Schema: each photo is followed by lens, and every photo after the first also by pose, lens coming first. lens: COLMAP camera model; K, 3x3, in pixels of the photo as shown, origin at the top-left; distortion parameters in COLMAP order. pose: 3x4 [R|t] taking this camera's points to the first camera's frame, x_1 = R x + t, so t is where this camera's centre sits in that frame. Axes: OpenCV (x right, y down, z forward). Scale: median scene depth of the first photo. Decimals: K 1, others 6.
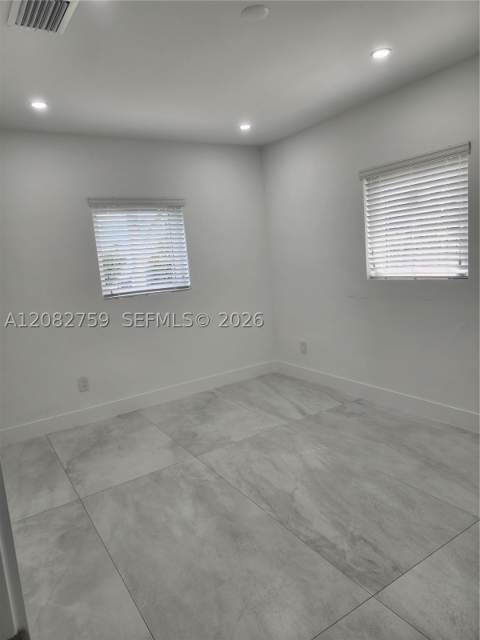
lens RADIAL K [[426.4, 0, 236.2], [0, 426.4, 319.6], [0, 0, 1]] dist [0.066830, -0.058636]
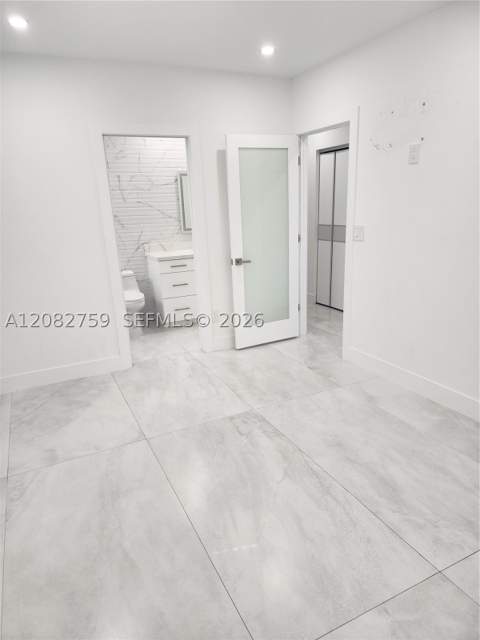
lens RADIAL K [[418.4, 0, 239.8], [0, 418.4, 333.4], [0, 0, 1]] dist [0.005180, 0.000760]
pose [[-0.986378, 0.085791, 0.140352, 0.063788], [0.138593, 0.893015, 0.428155, -0.246593], [-0.088605, 0.441775, -0.892740, 1.498604]]
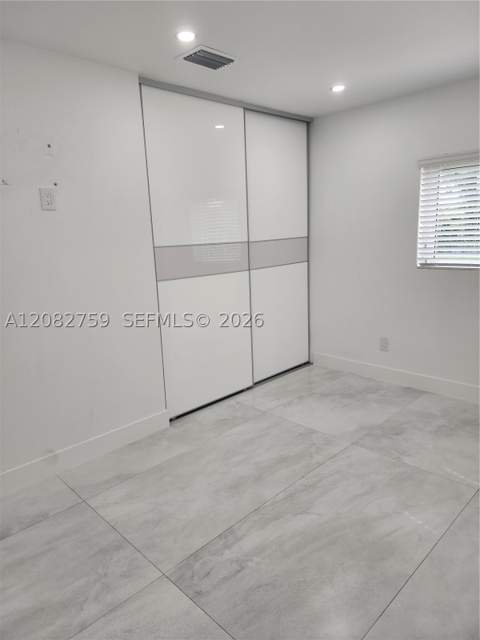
lens RADIAL K [[426.4, 0, 236.2], [0, 426.4, 319.6], [0, 0, 1]] dist [0.066830, -0.058636]
pose [[0.210819, 0.272750, -0.938703, 0.749871], [-0.126557, 0.959819, 0.250462, -0.174753], [0.969298, 0.065997, 0.236866, 0.542920]]
